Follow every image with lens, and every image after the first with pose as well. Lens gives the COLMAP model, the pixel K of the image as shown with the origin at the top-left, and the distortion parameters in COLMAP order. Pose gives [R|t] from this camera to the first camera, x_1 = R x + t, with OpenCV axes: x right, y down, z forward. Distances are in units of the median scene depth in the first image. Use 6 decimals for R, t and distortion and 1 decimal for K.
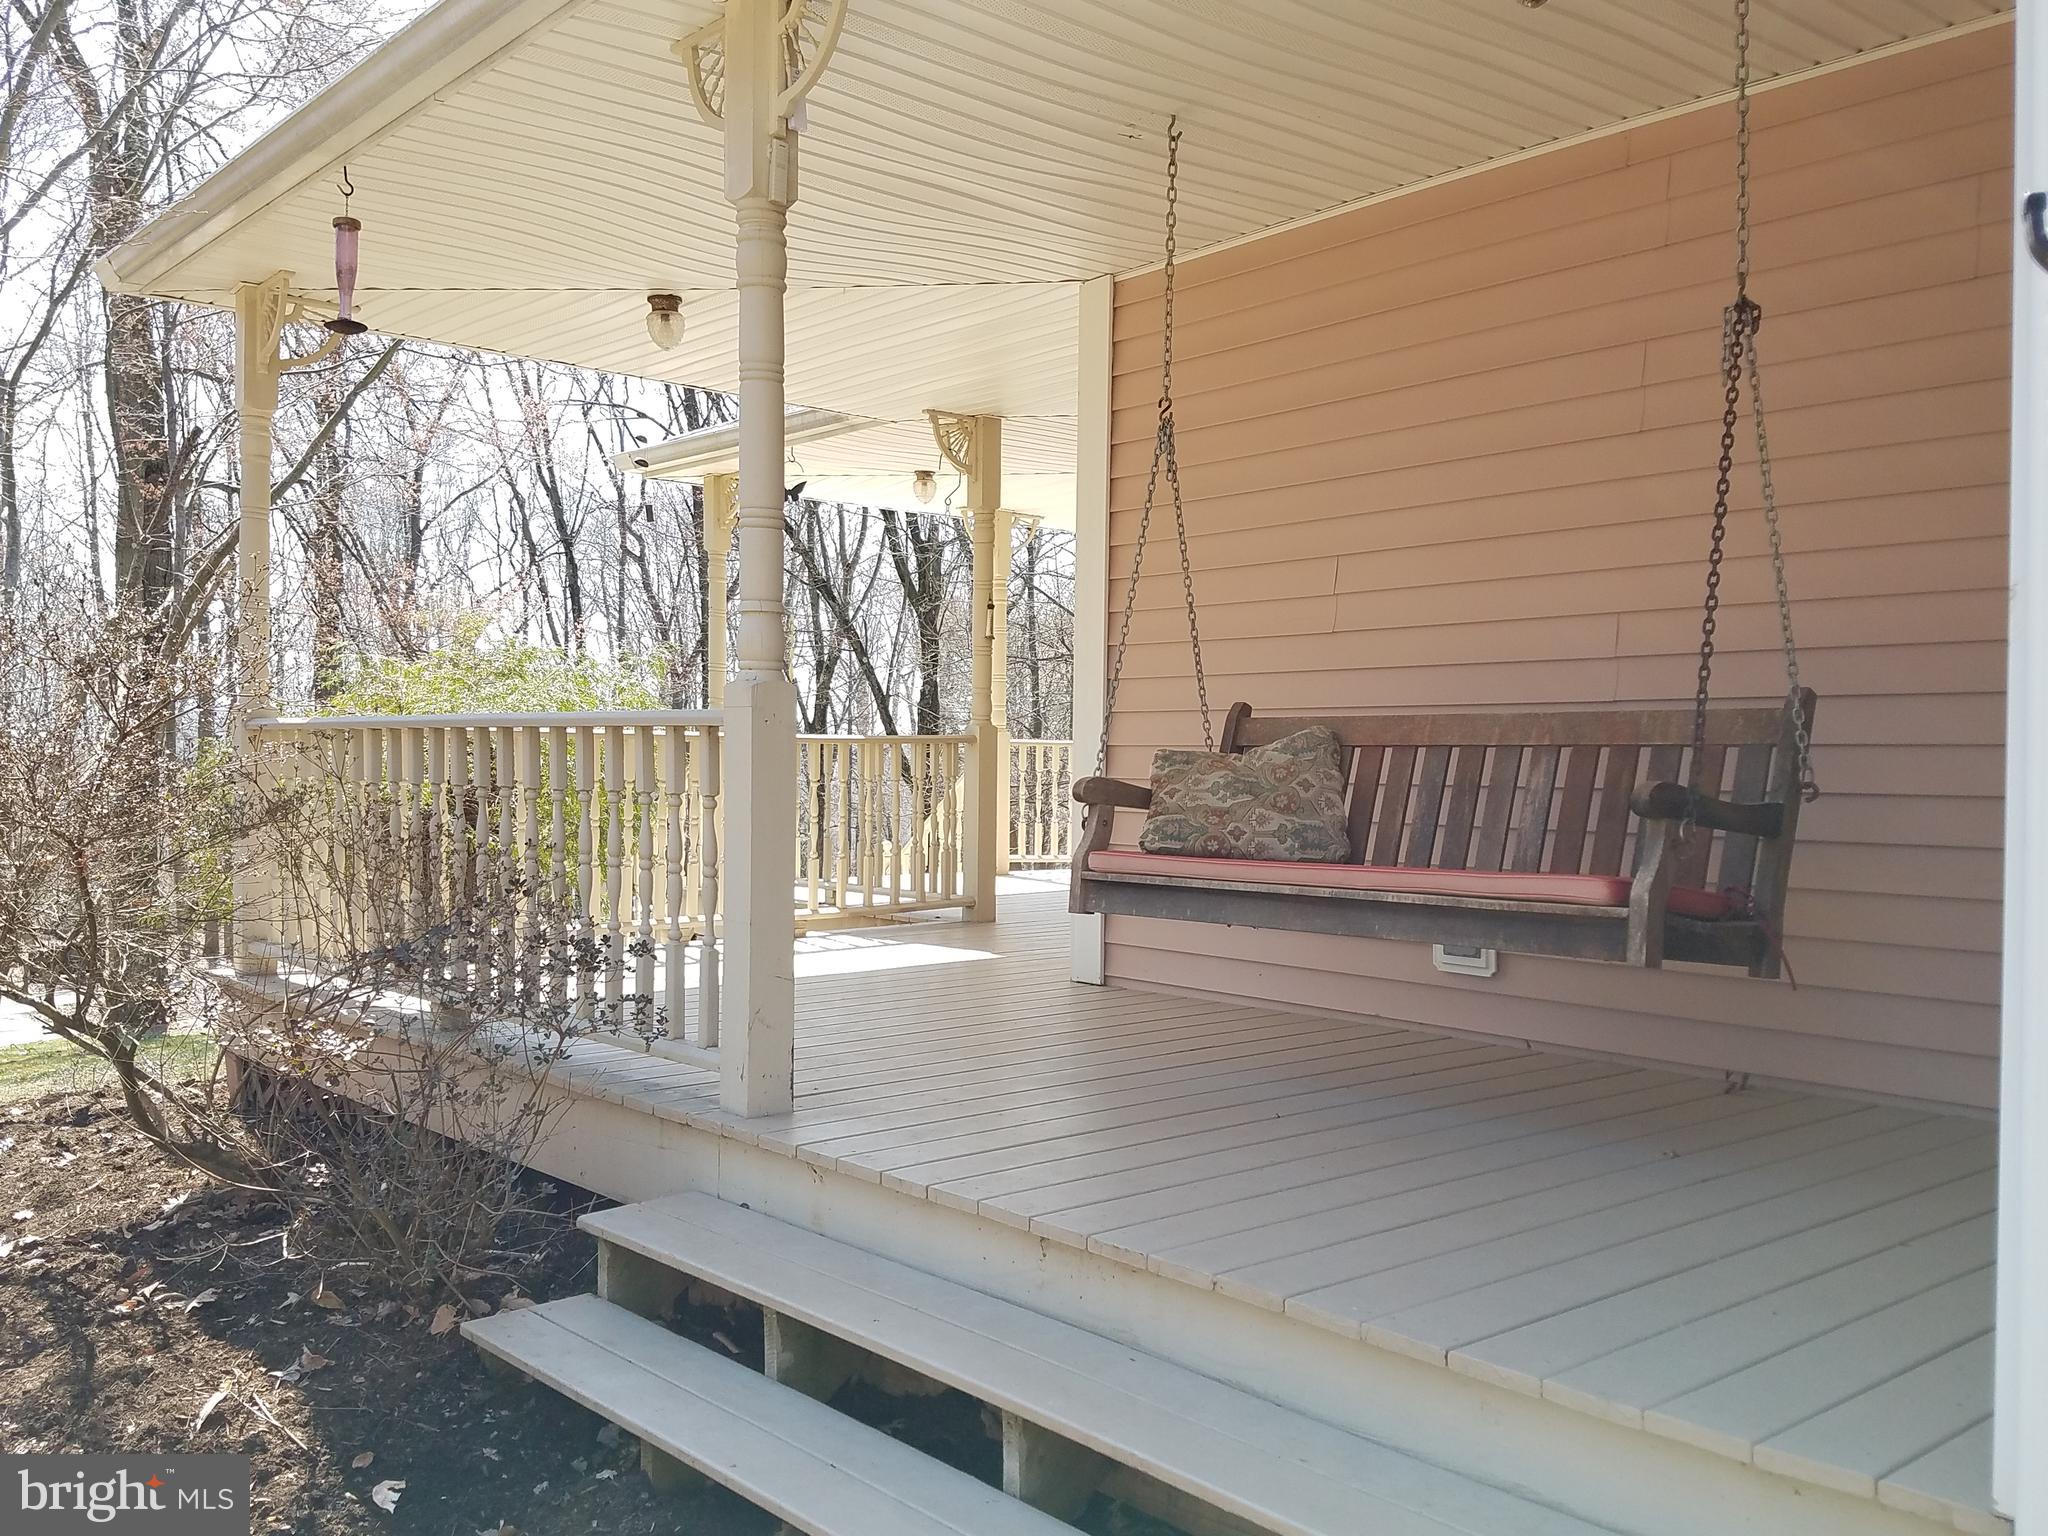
lens RADIAL K [[1629.3, 0, 1023.3], [0, 1629.3, 768.1], [0, 0, 1]] dist [0.071583, 0.002159]
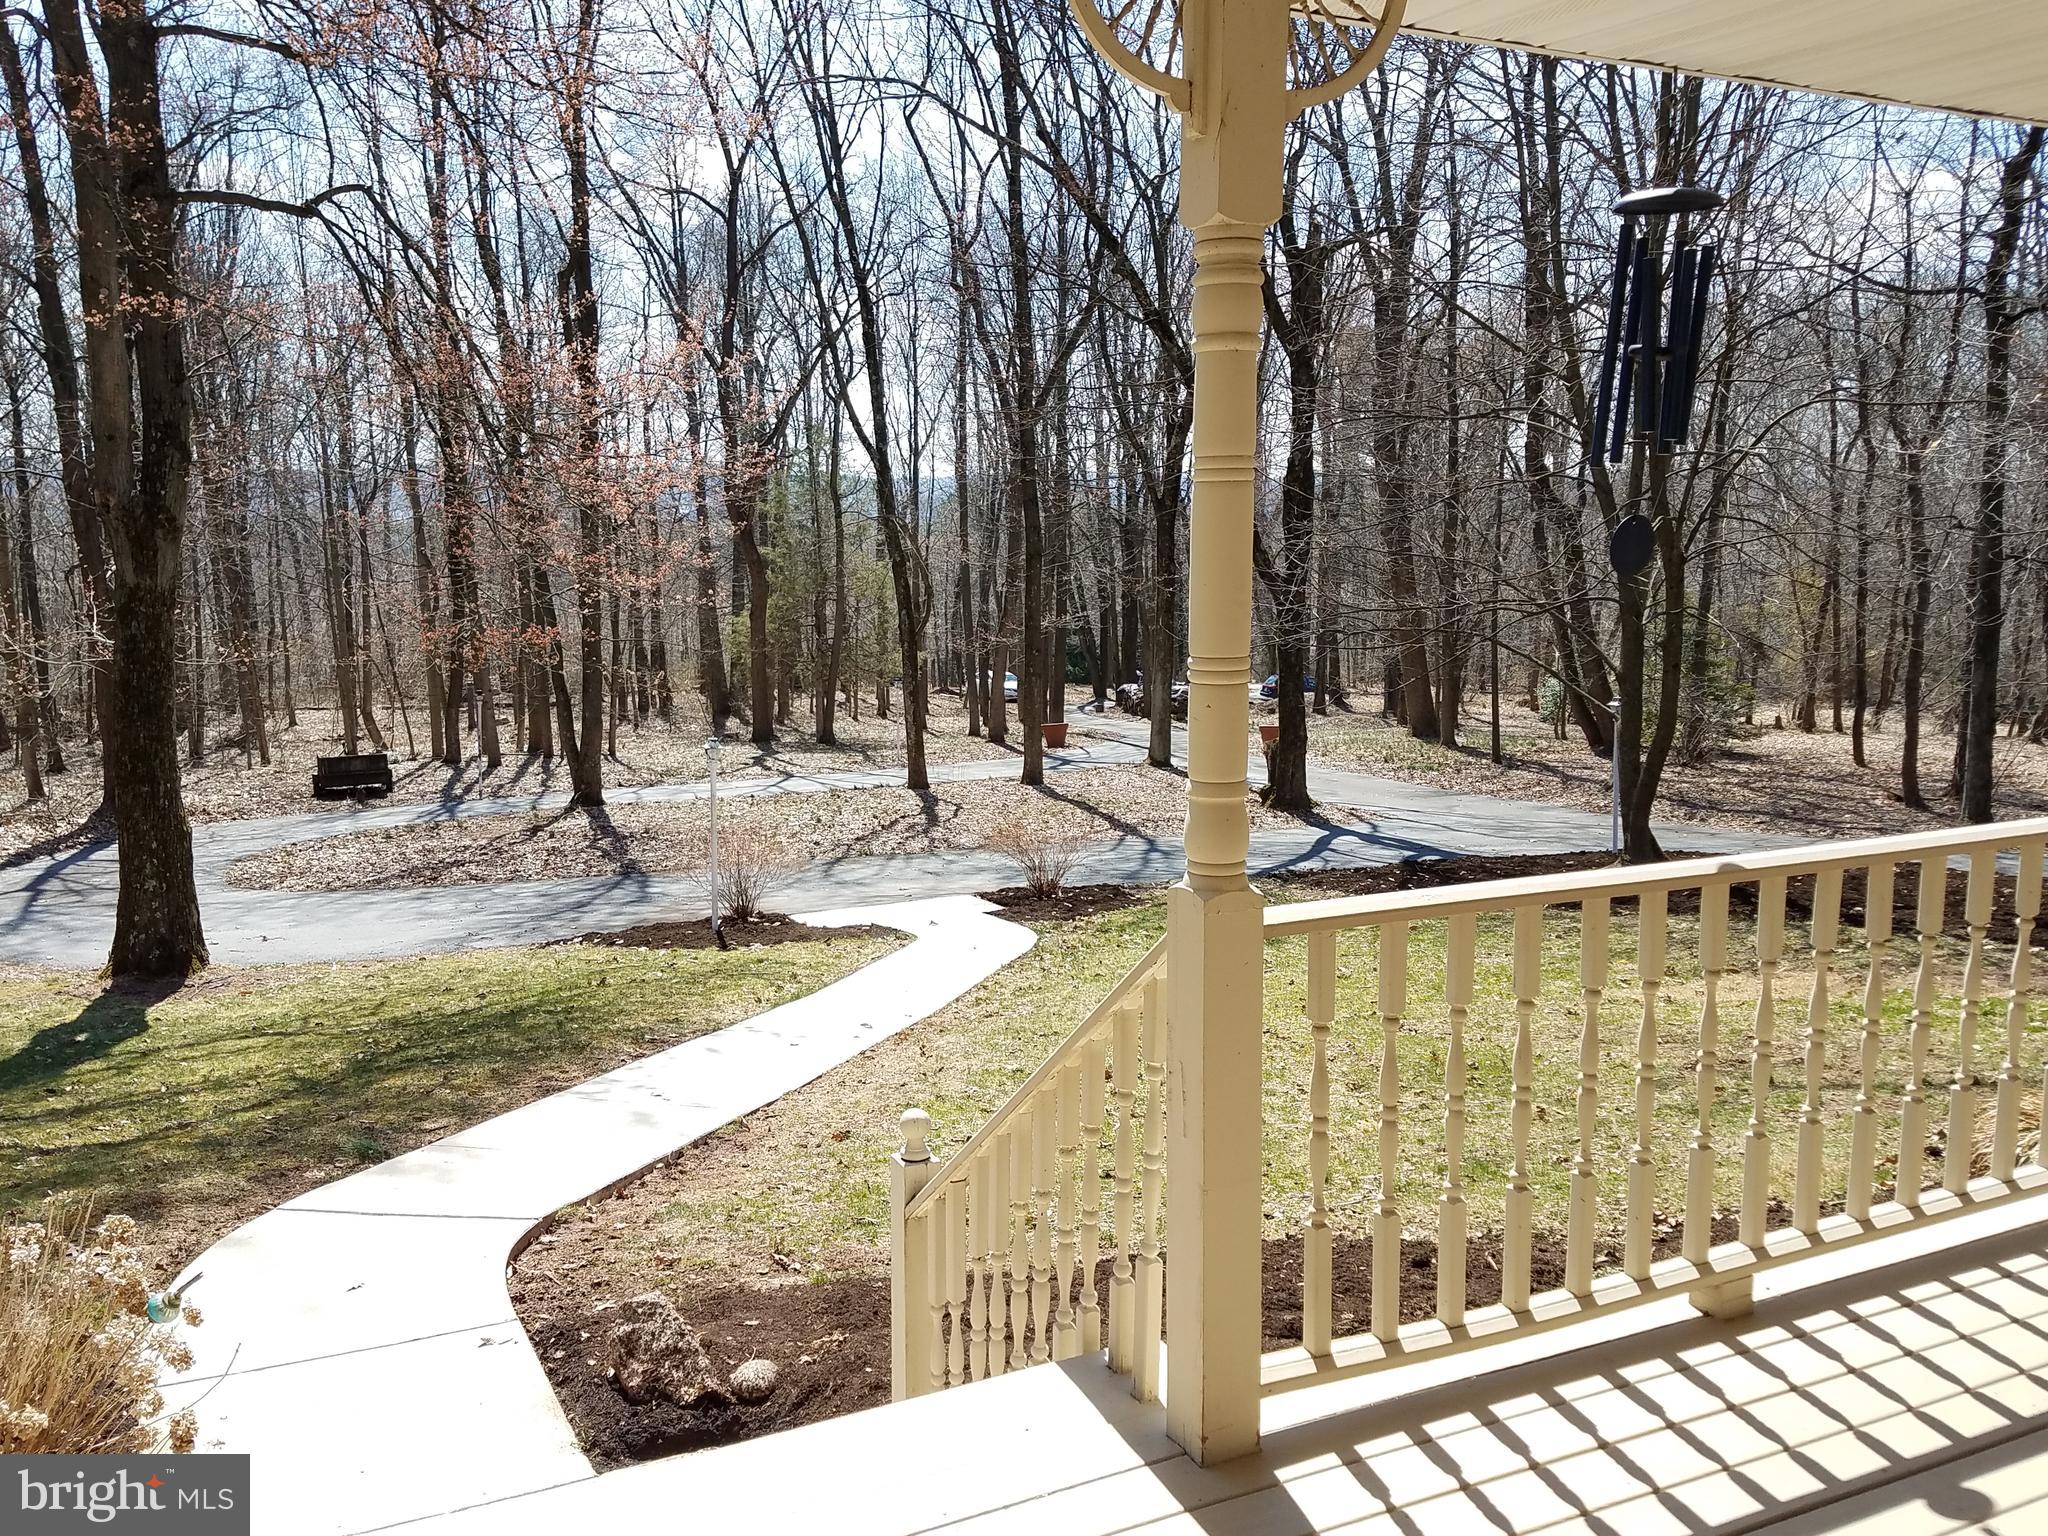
lens RADIAL K [[1629.3, 0, 1025.1], [0, 1629.3, 767.6], [0, 0, 1]] dist [0.071583, 0.002159]
pose [[0.970451, 0.029679, -0.239466, 0.001531], [0.007497, 0.988220, 0.152857, -0.019114], [0.241181, -0.150135, 0.958797, 0.195512]]
